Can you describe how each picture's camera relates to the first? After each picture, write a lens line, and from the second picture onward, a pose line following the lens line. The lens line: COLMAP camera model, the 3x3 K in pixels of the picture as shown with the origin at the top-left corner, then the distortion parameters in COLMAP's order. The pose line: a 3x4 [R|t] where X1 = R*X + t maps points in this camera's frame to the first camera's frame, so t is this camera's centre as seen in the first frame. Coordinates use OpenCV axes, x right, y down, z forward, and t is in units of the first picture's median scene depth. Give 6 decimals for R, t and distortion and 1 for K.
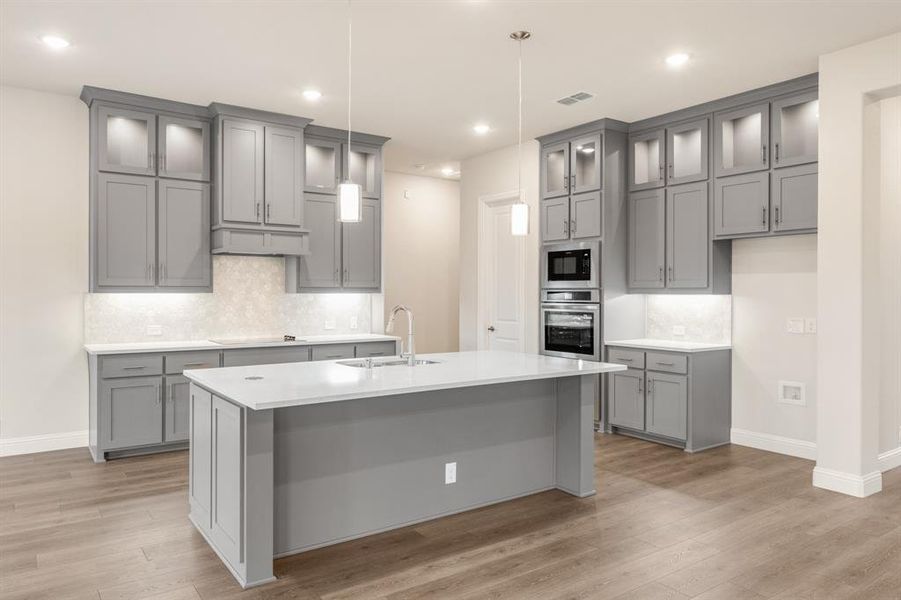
lens RADIAL K [[599.4, 0, 410.0], [0, 599.4, 293.8], [0, 0, 1]] dist [-0.001647, -0.000097]
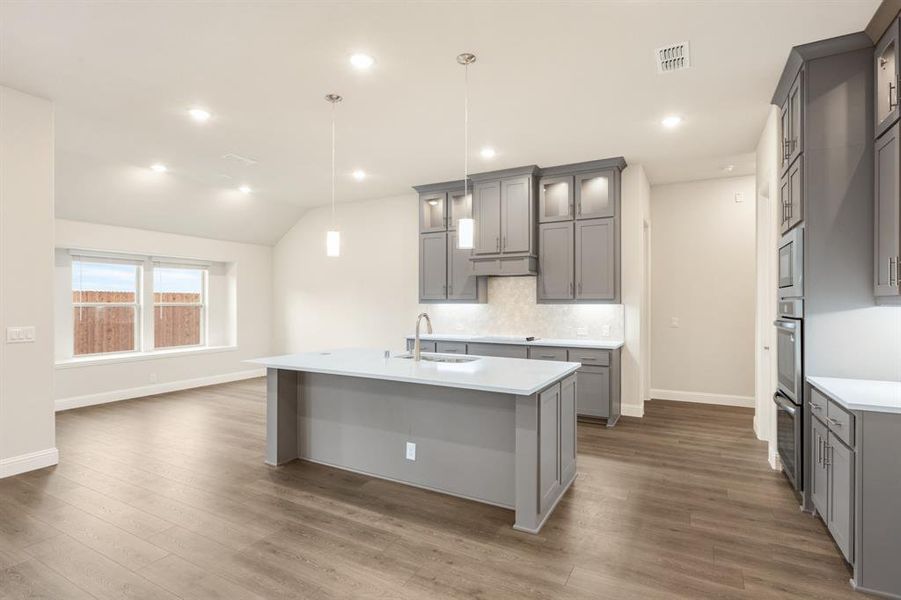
lens RADIAL K [[442.3, 0, 437.9], [0, 442.3, 299.8], [0, 0, 1]] dist [0.000981, 0.000253]
pose [[0.467589, -0.006477, -0.883922, 0.573962], [-0.003559, 0.999951, -0.009209, -0.000384], [0.883939, 0.007452, 0.467543, 0.402732]]
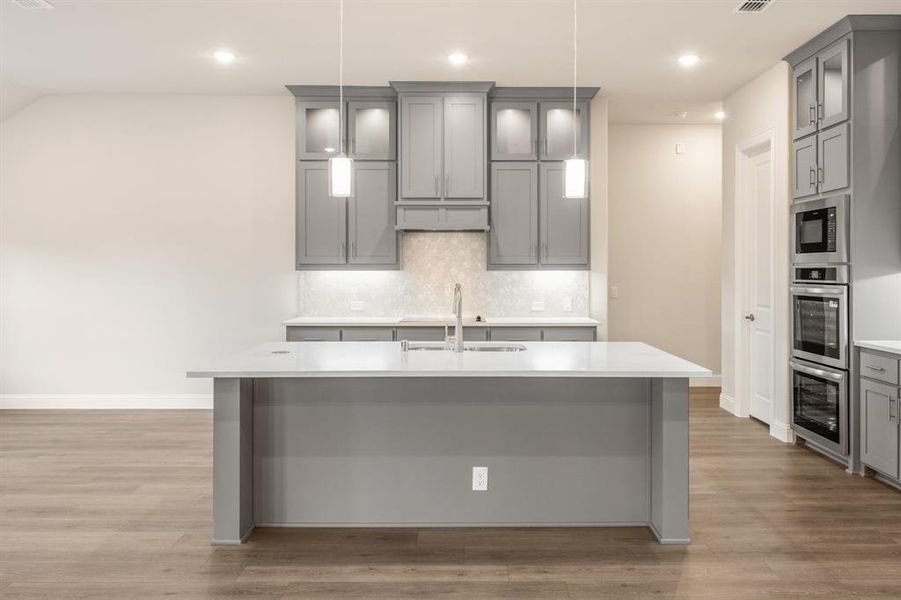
lens RADIAL K [[674.0, 0, 463.1], [0, 674.0, 267.8], [0, 0, 1]] dist [0.002533, -0.000851]
pose [[0.838088, -0.003192, -0.545526, 0.372673], [0.000036, 0.999983, -0.005796, 0.000631], [0.545535, 0.004838, 0.838074, 0.110054]]
